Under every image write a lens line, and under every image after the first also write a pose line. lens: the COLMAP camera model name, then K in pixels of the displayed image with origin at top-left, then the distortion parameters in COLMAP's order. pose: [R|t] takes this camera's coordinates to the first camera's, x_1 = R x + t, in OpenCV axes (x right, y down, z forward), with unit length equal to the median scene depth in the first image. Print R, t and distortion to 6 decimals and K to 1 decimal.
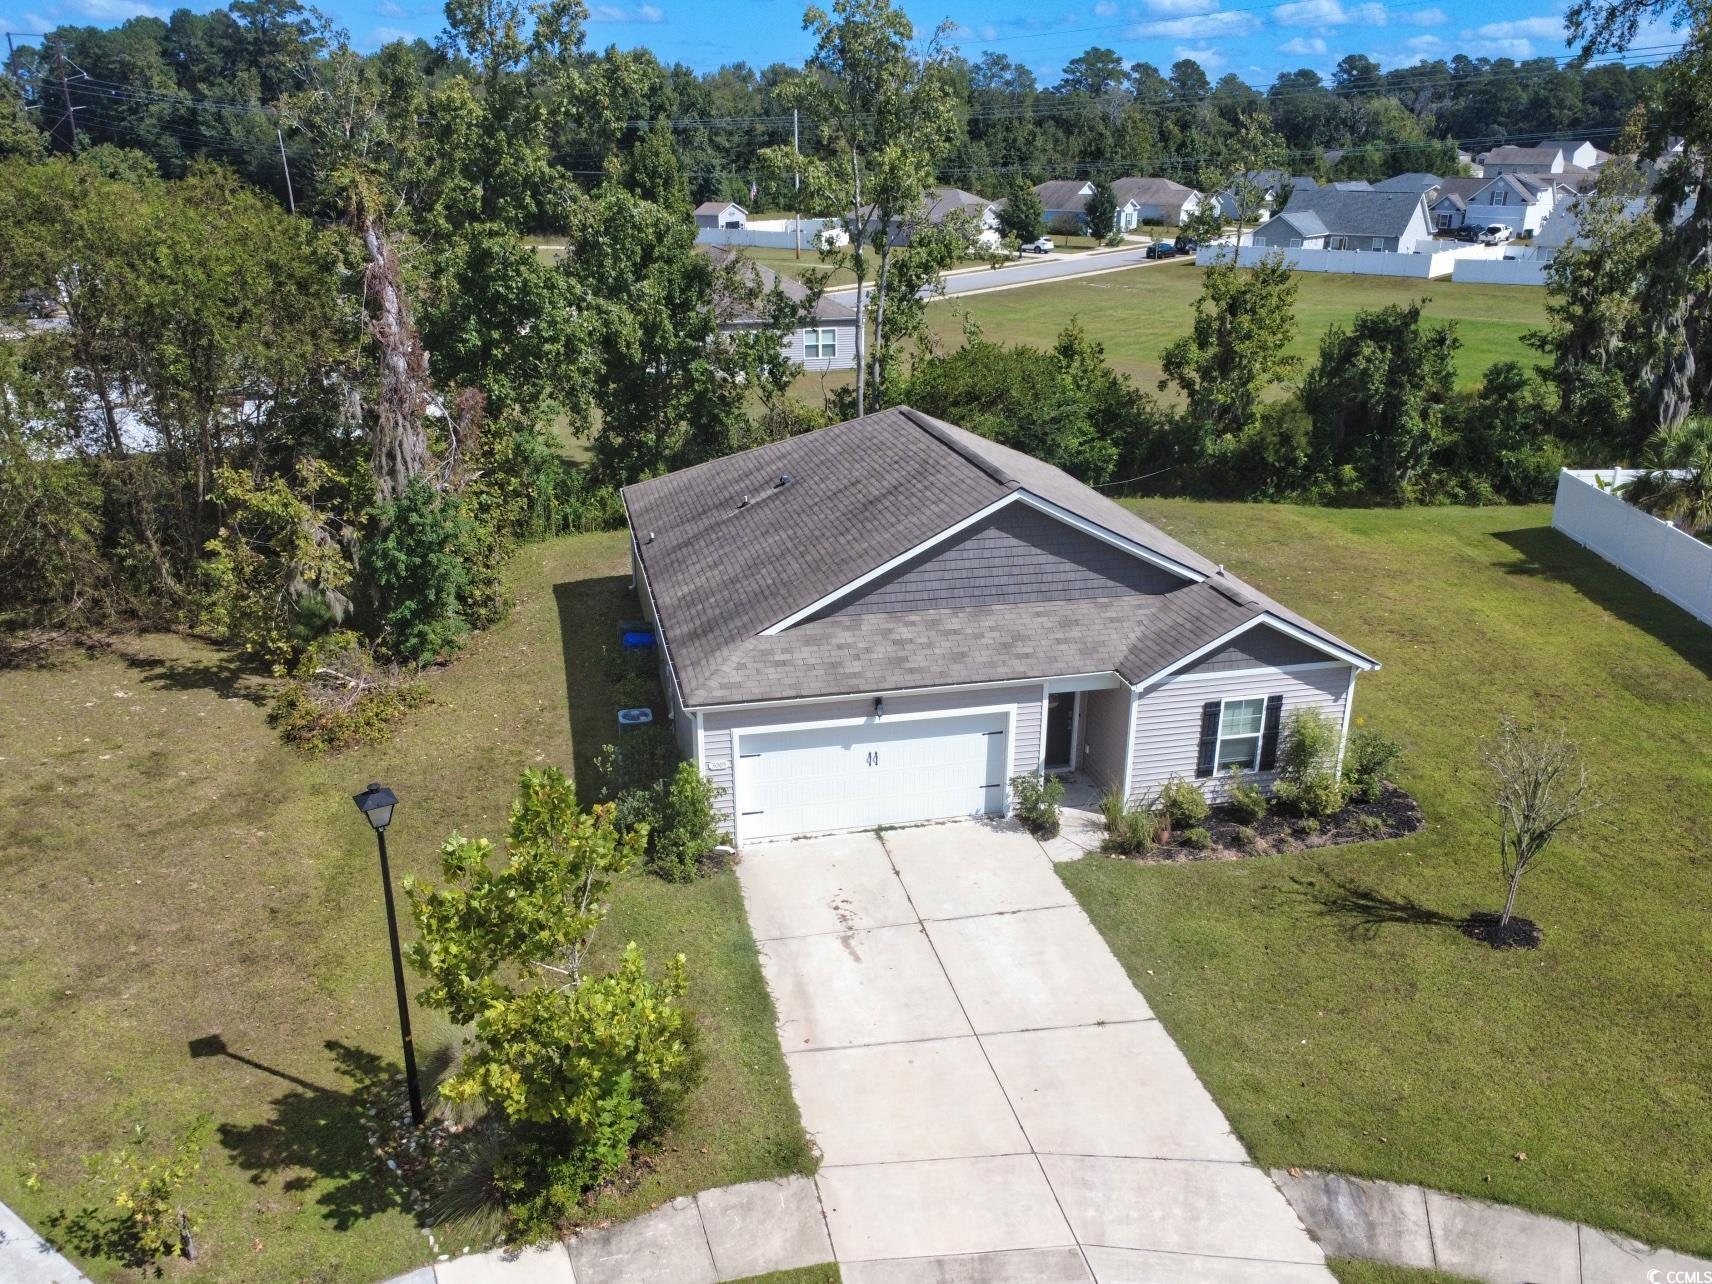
lens RADIAL K [[1376.9, 0, 845.8], [0, 1376.9, 698.9], [0, 0, 1]] dist [0.009296, -0.009069]
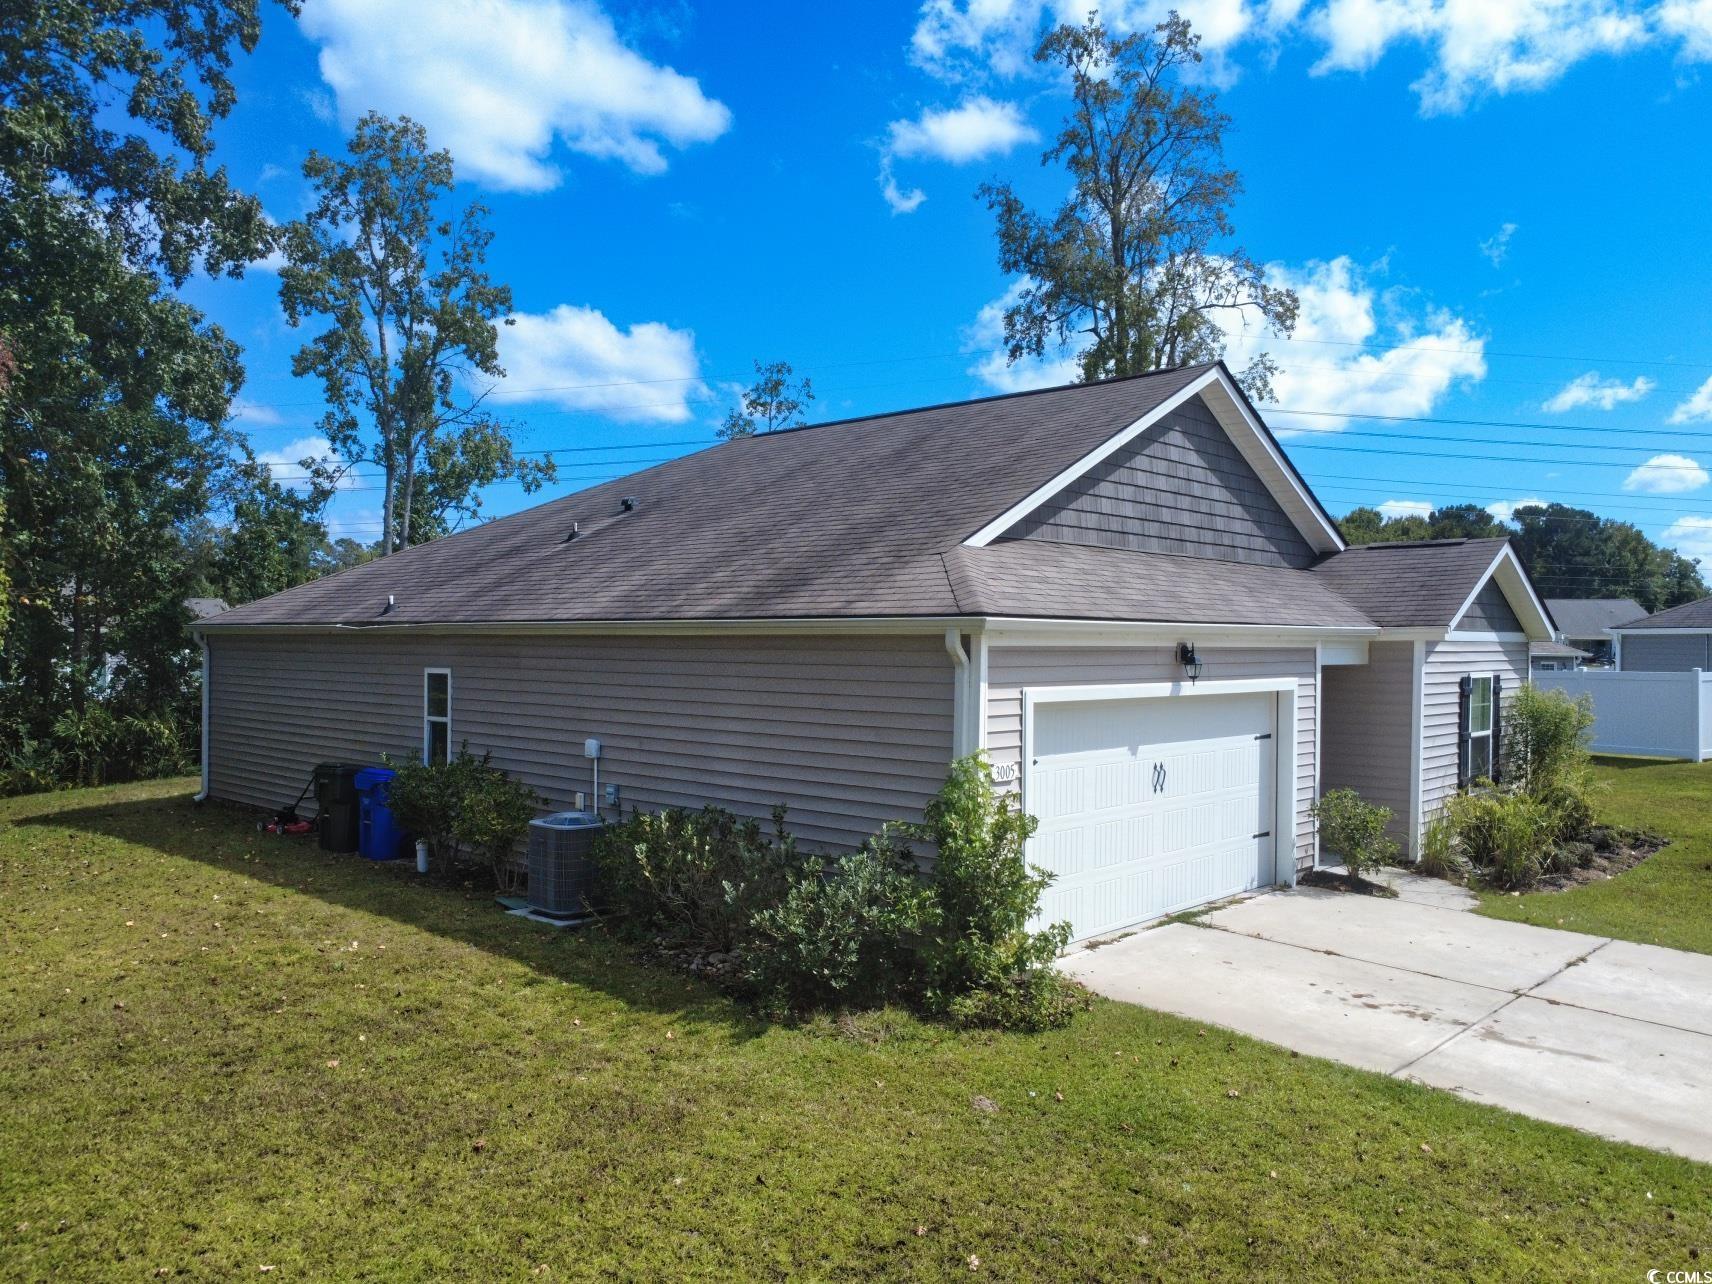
lens RADIAL K [[1299.2, 0, 855.1], [0, 1299.2, 642.3], [0, 0, 1]] dist [-0.002249, 0.008948]
pose [[0.823813, 0.005739, 0.566832, -0.361517], [0.208549, 0.926749, -0.312480, 0.126929], [-0.527105, 0.375637, 0.762271, 0.652594]]
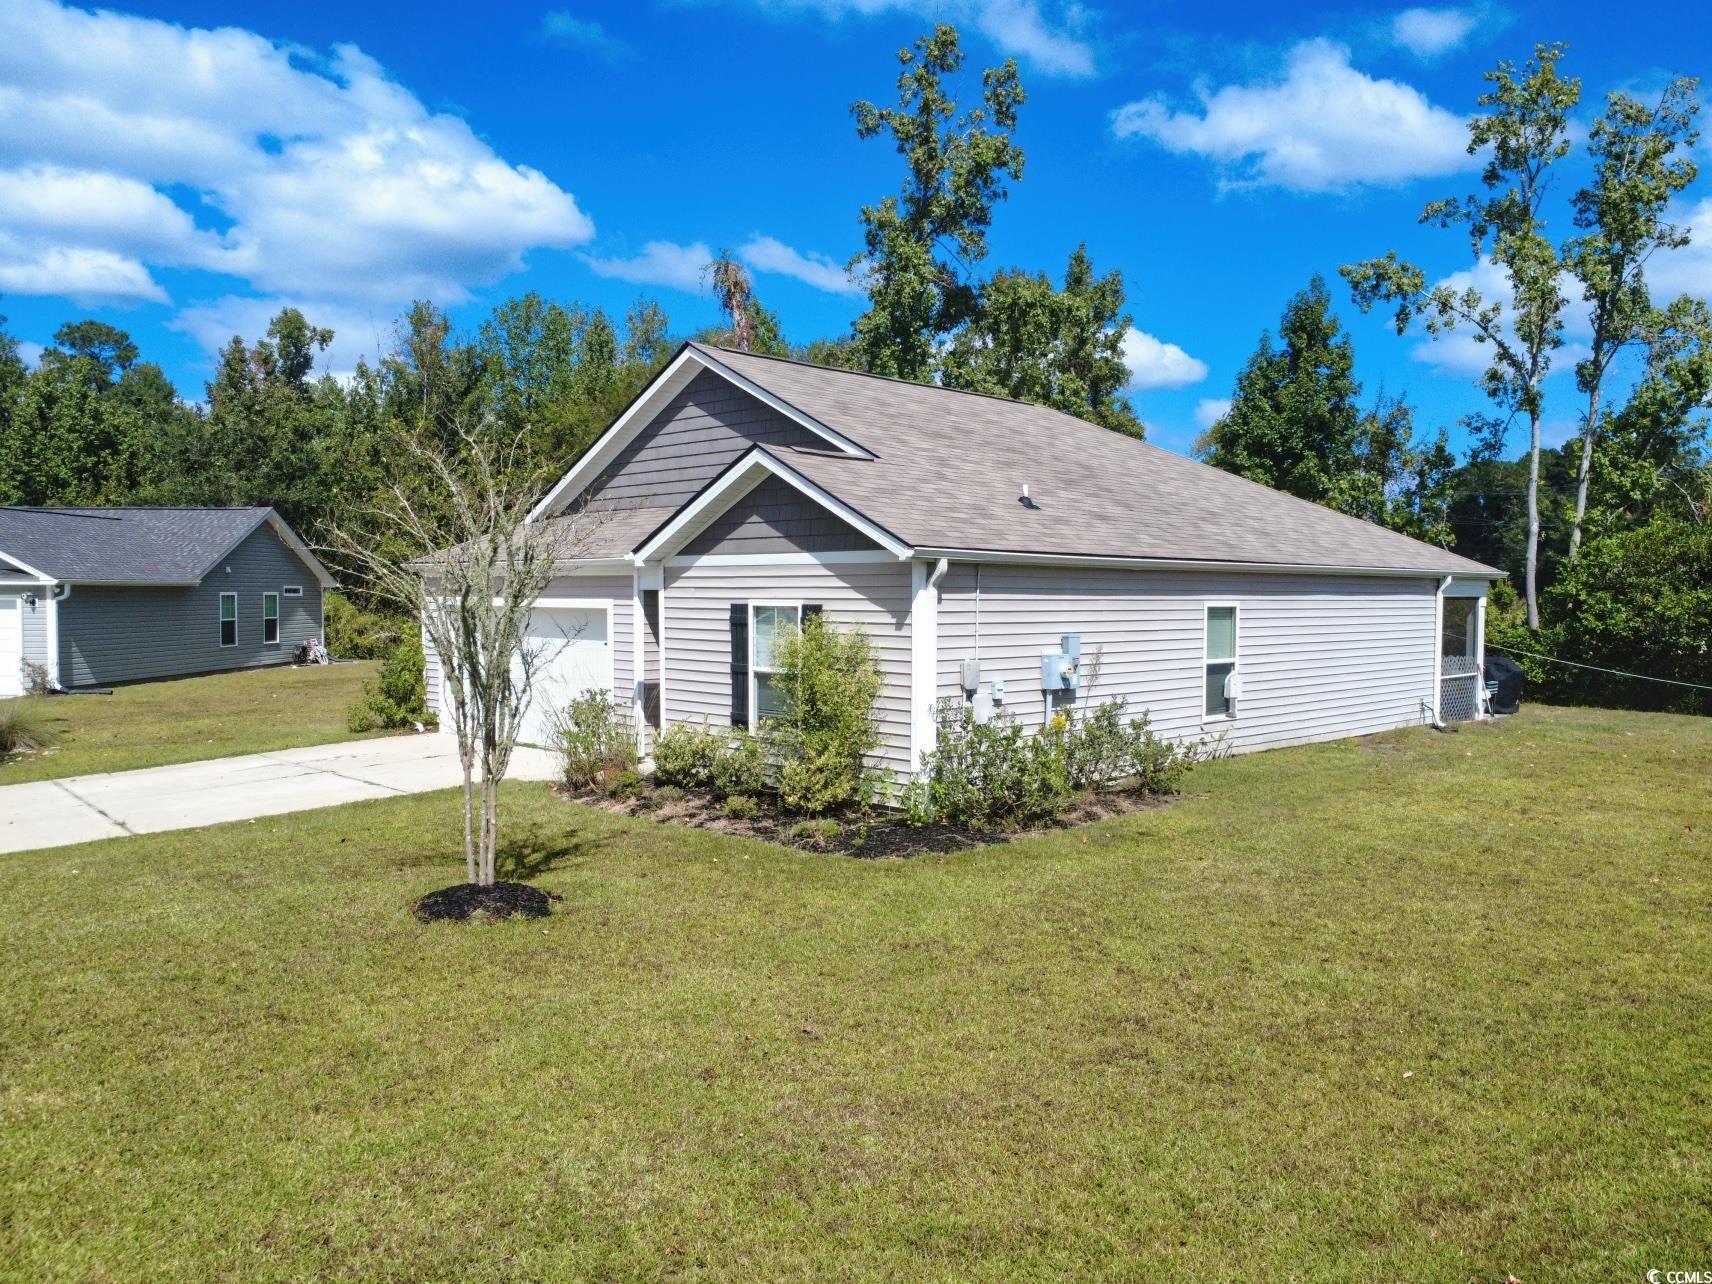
lens RADIAL K [[1299.2, 0, 839.2], [0, 1299.2, 627.5], [0, 0, 1]] dist [-0.002249, 0.008948]
pose [[0.523216, 0.025764, -0.851810, 0.810134], [-0.329401, 0.927969, -0.174264, 0.103467], [0.785964, 0.371765, 0.494015, 0.737118]]
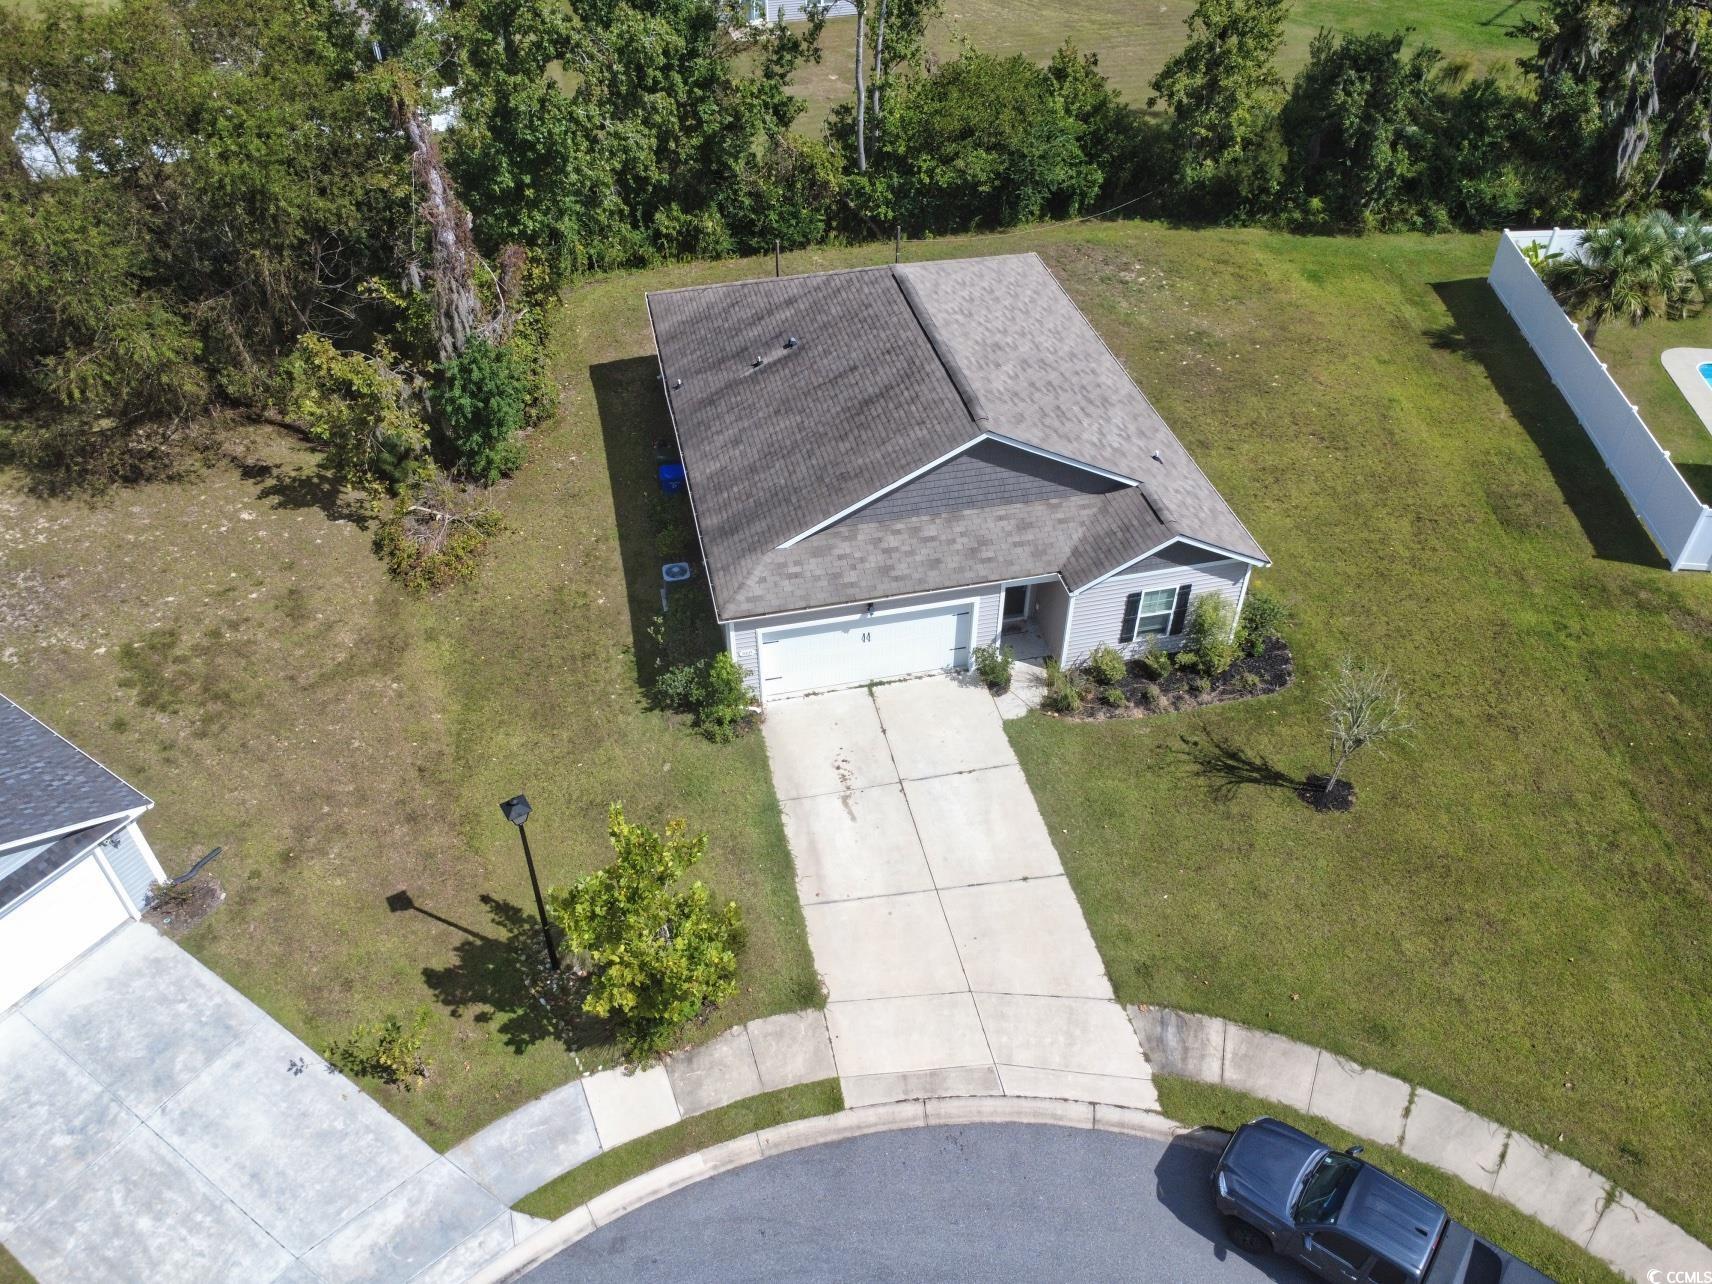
lens RADIAL K [[1299.2, 0, 845.2], [0, 1299.2, 662.6], [0, 0, 1]] dist [-0.002249, 0.008948]
pose [[0.999992, -0.001073, -0.003956, 0.004720], [0.002354, 0.940431, 0.339977, -0.343113], [0.003355, -0.339983, 0.940425, -0.143666]]
